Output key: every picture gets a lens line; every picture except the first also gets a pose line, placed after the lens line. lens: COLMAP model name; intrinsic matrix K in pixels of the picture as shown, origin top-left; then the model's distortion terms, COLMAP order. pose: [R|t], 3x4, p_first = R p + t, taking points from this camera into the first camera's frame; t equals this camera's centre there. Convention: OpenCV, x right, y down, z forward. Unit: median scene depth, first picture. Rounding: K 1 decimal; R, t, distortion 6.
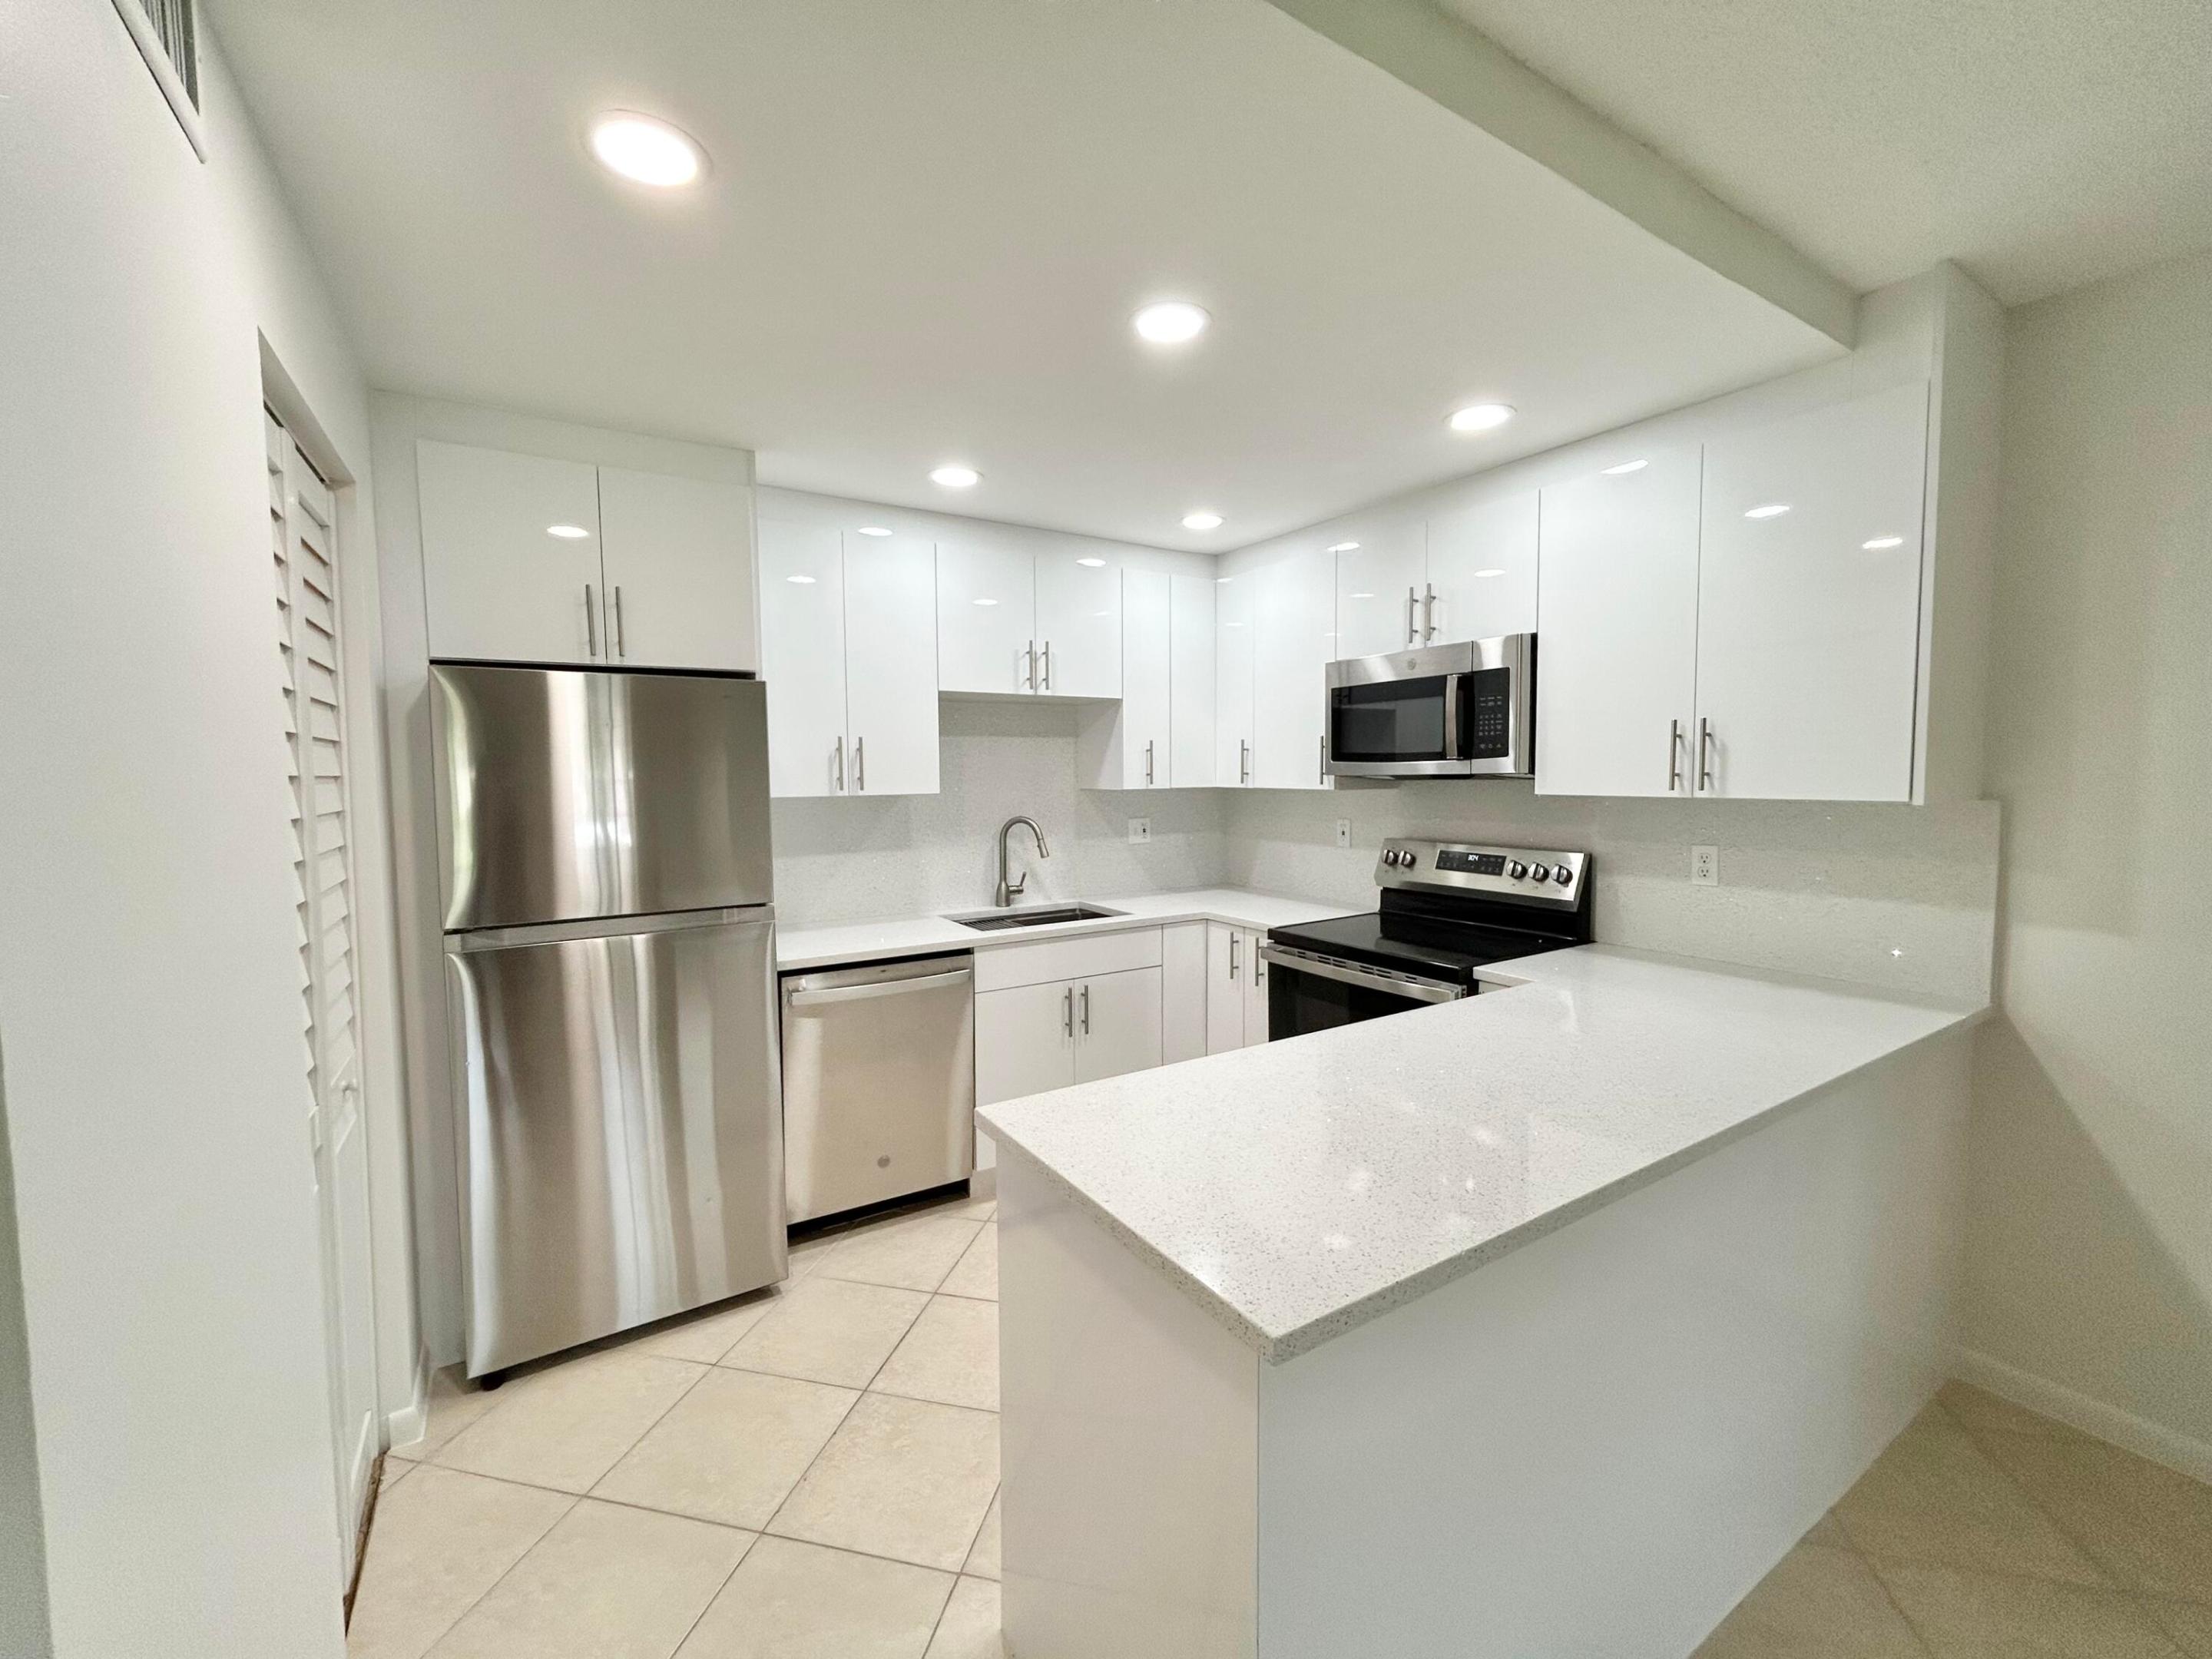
lens RADIAL K [[899.6, 0, 1107.8], [0, 899.6, 824.3], [0, 0, 1]] dist [0.001315, 0.000174]
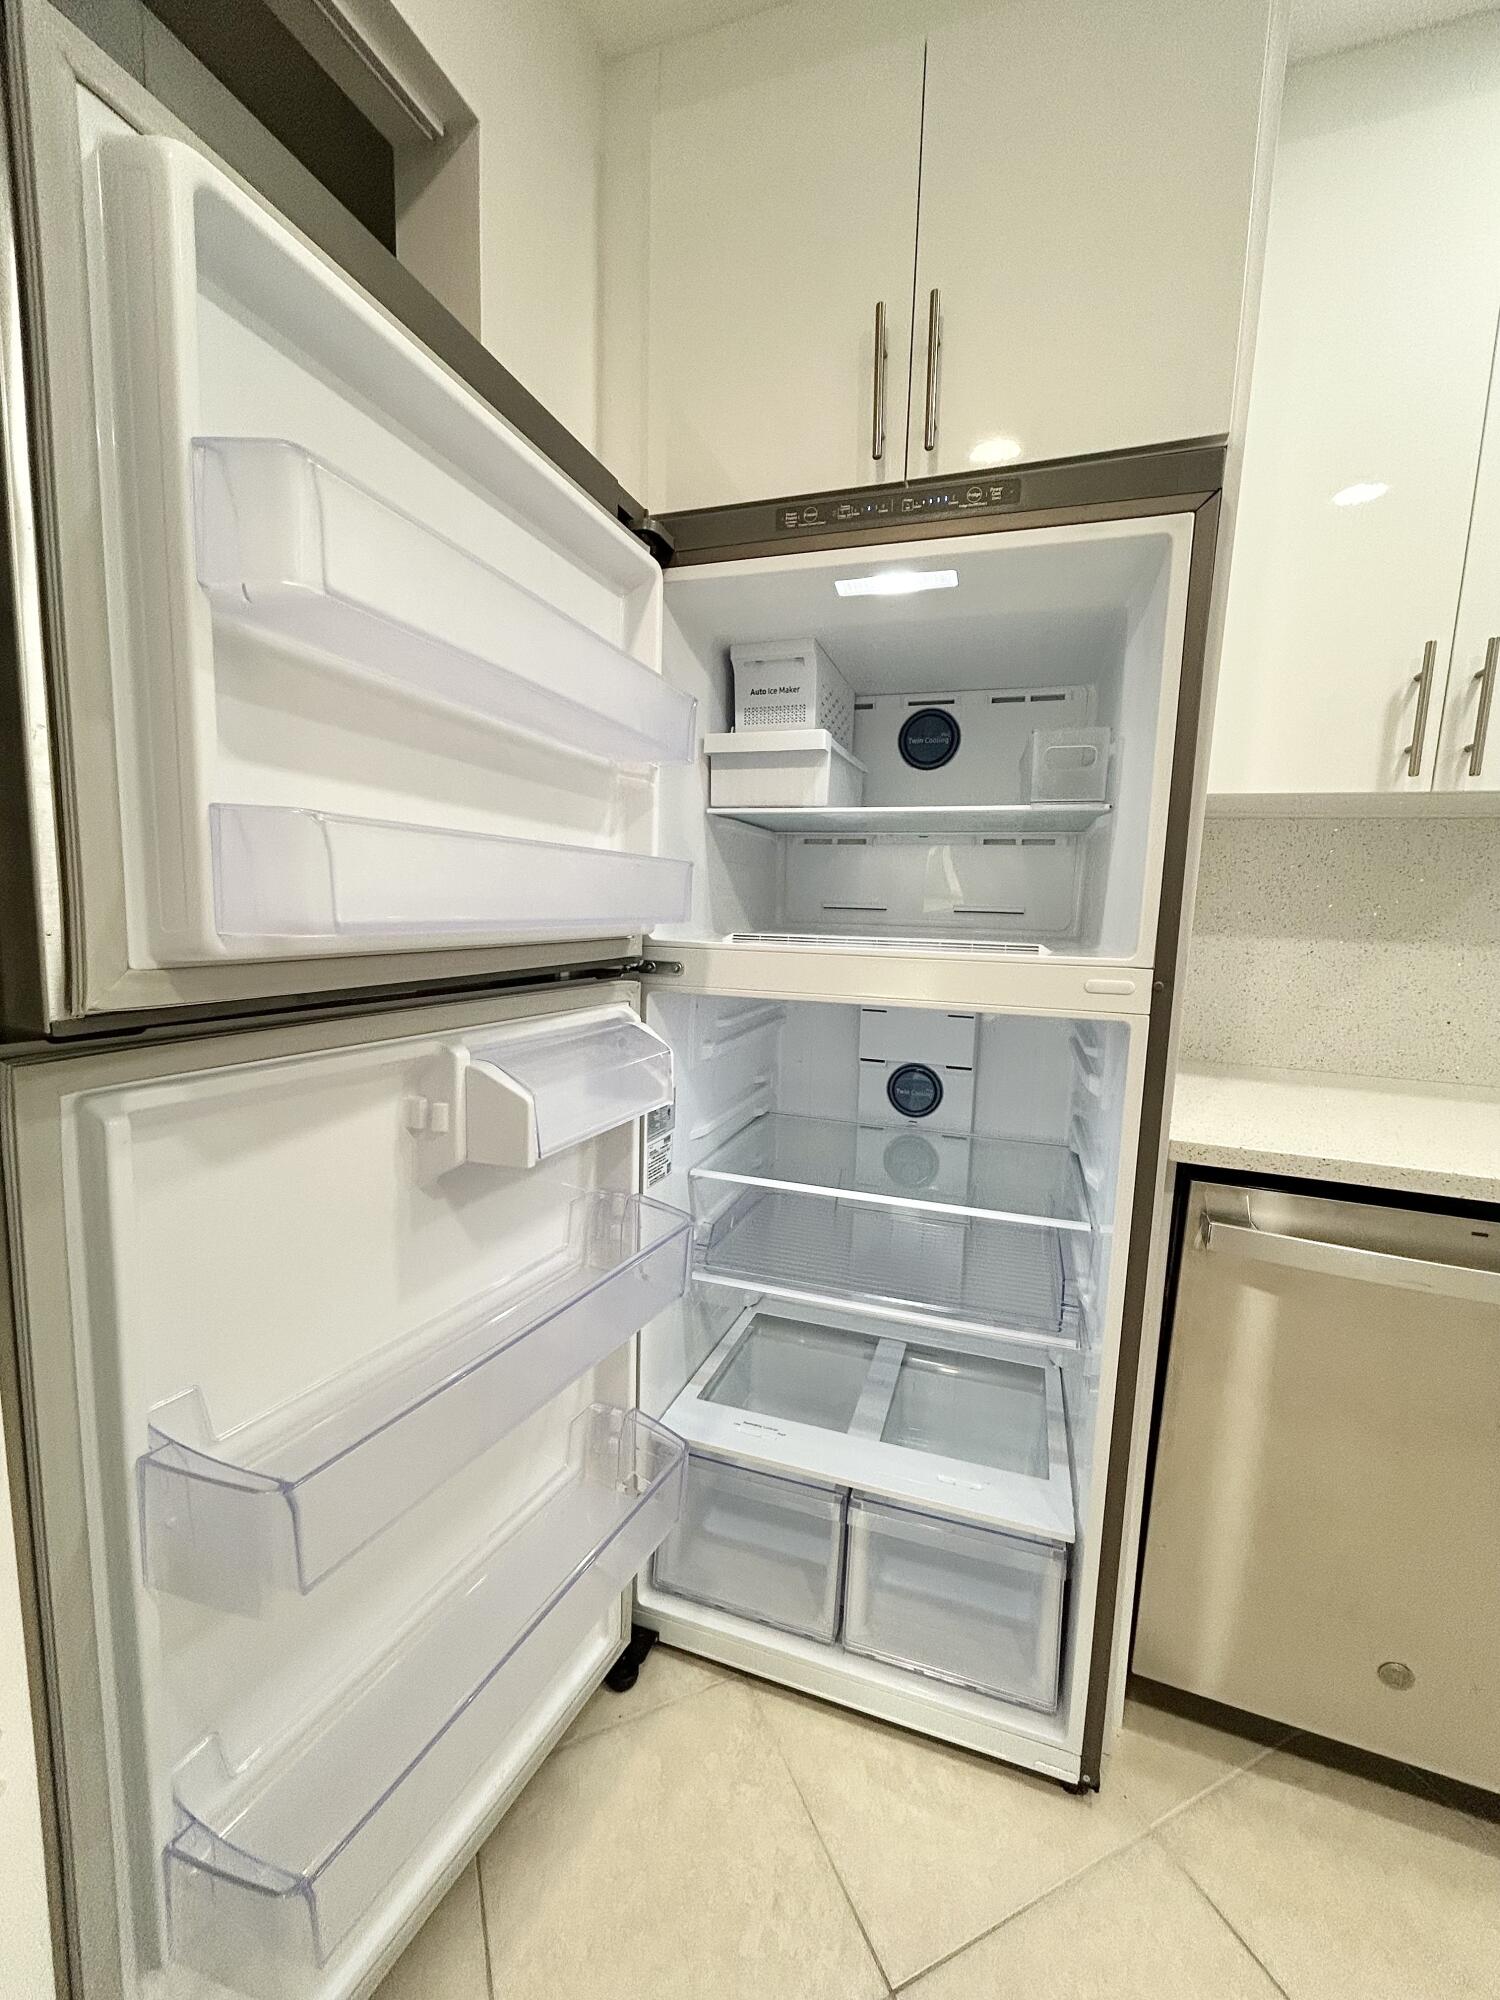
lens RADIAL K [[813.4, 0, 750.0], [0, 813.4, 1000.0], [0, 0, 1]] dist [0.001315, 0.000174]
pose [[0.607277, 0.133690, -0.783162, -0.161175], [-0.084879, 0.991016, 0.103355, 0.049724], [0.789944, 0.003709, 0.613168, 0.487696]]
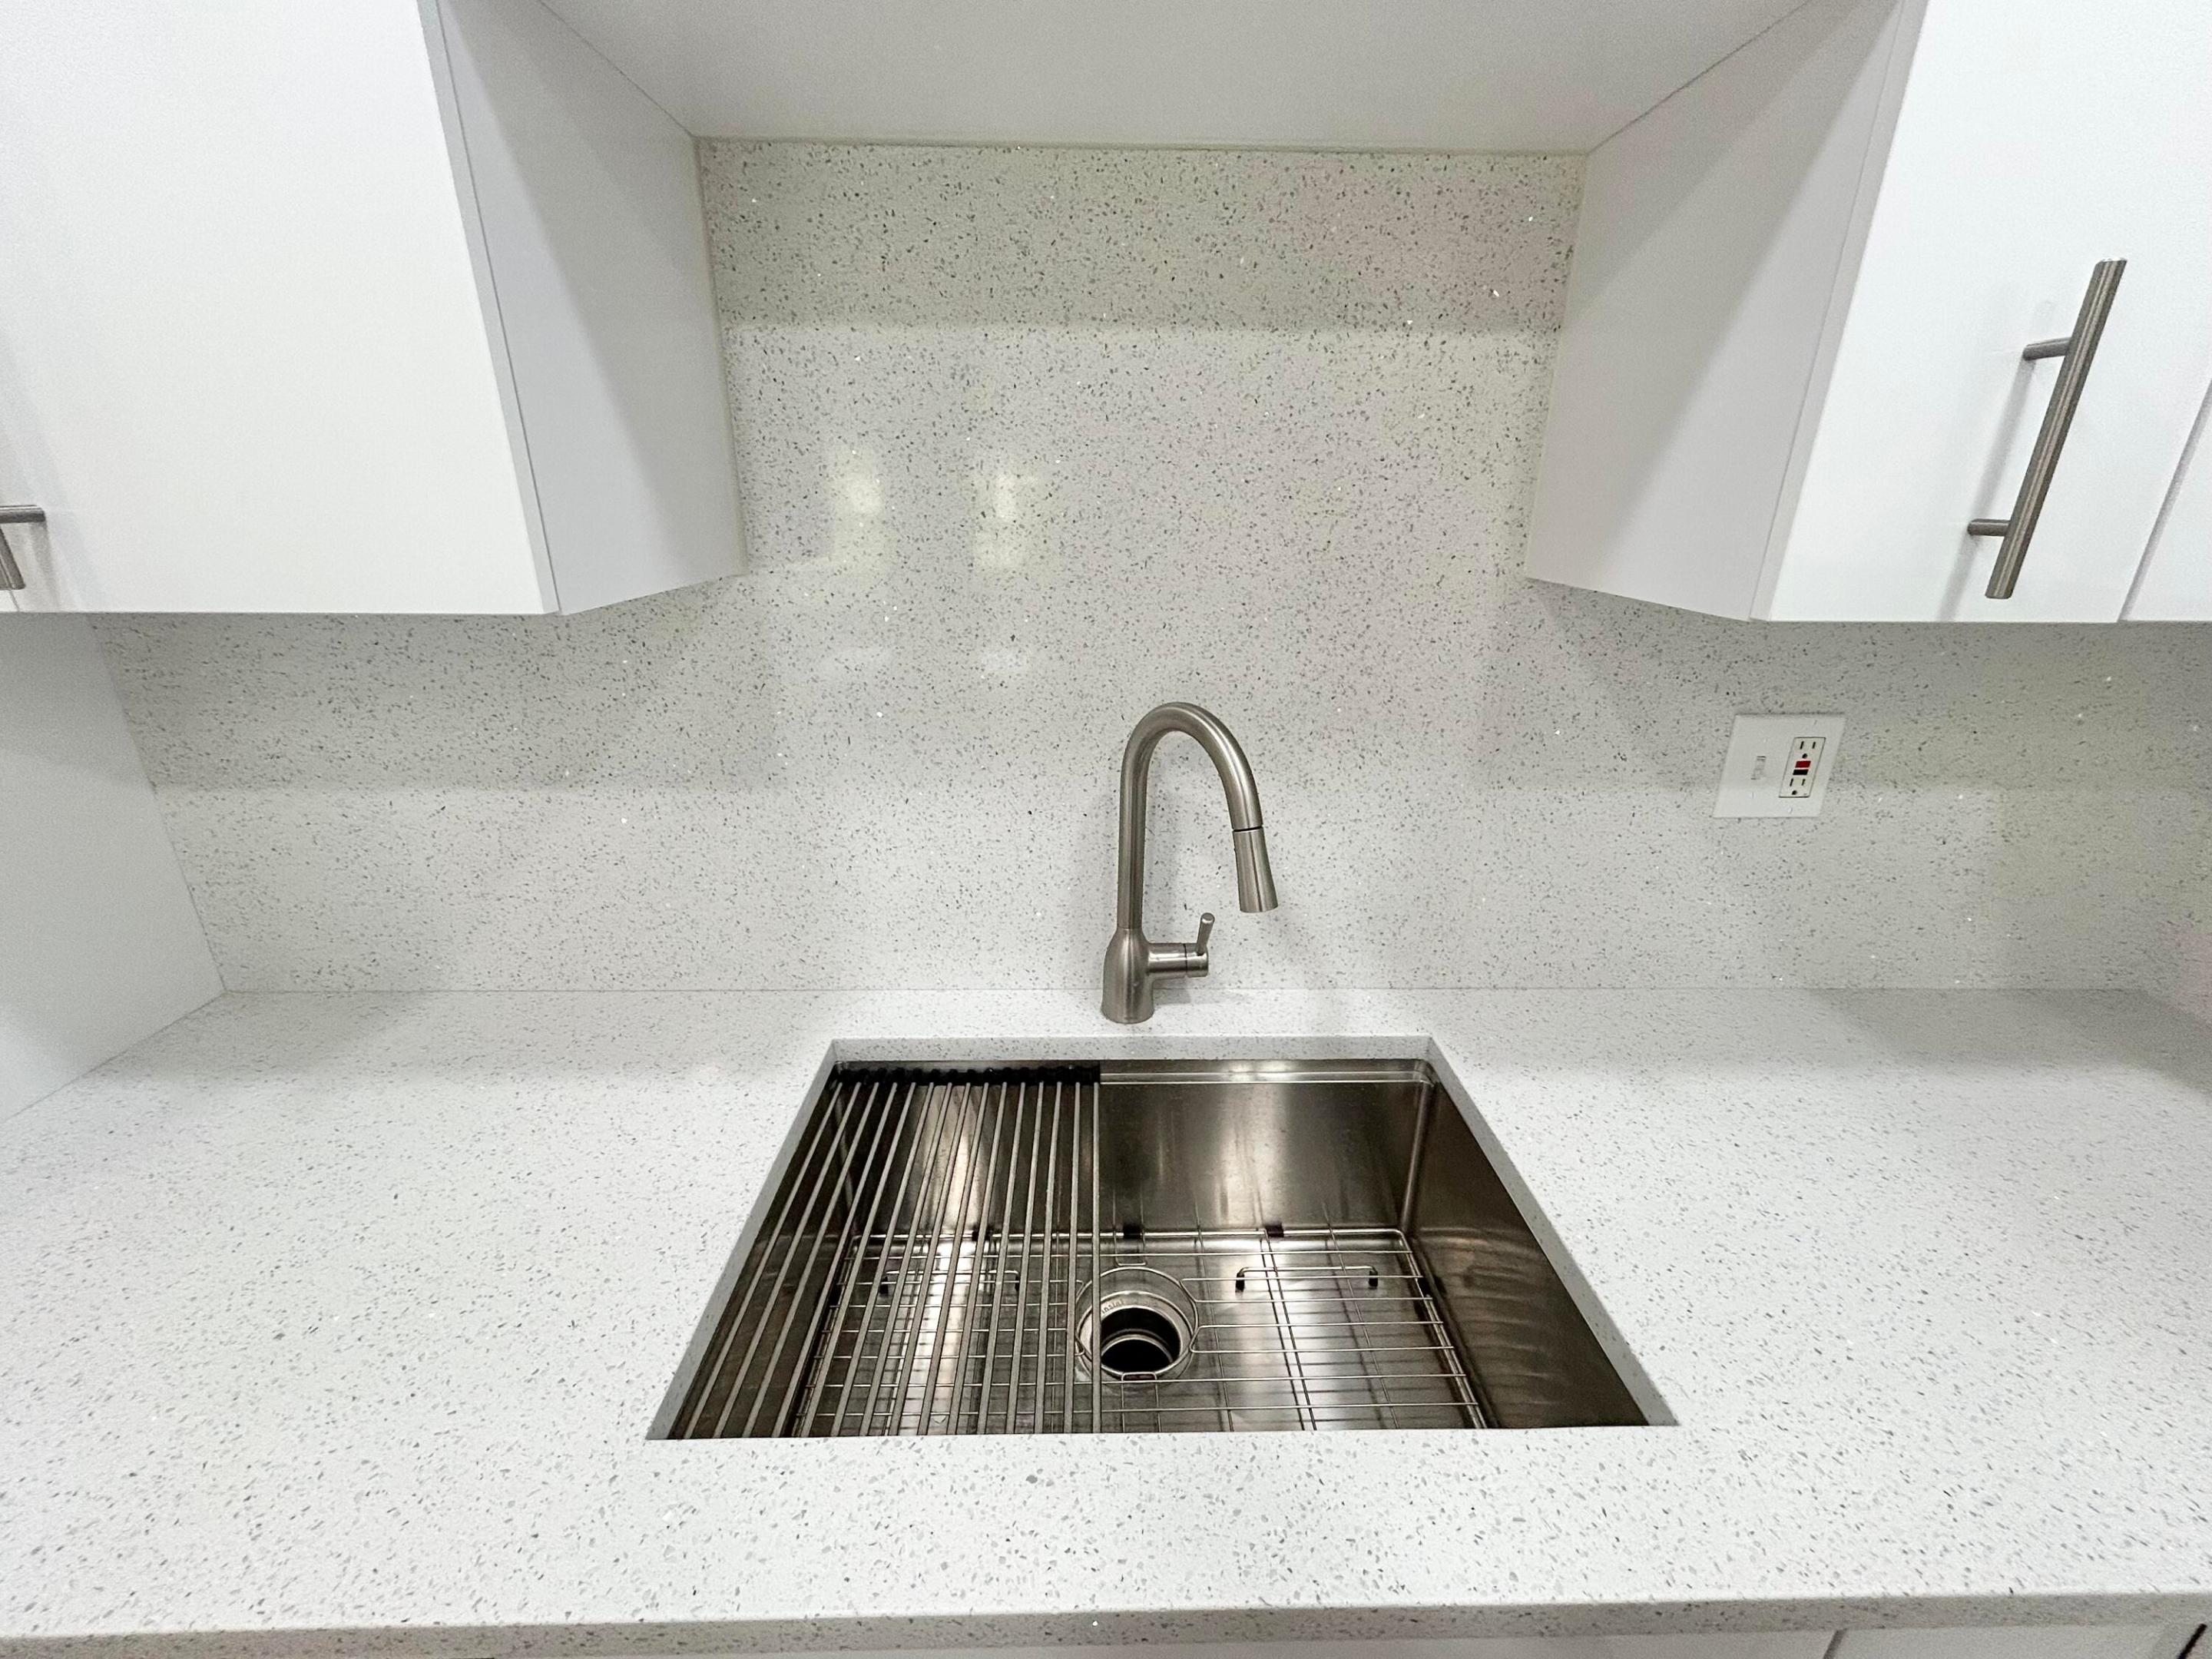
lens RADIAL K [[886.2, 0, 1108.6], [0, 886.2, 820.8], [0, 0, 1]] dist [-0.002877, -0.000174]
pose [[0.854650, 0.191729, -0.482508, -0.001038], [-0.046421, 0.953815, 0.296785, -0.052762], [0.517126, -0.231249, 0.824078, 0.913654]]
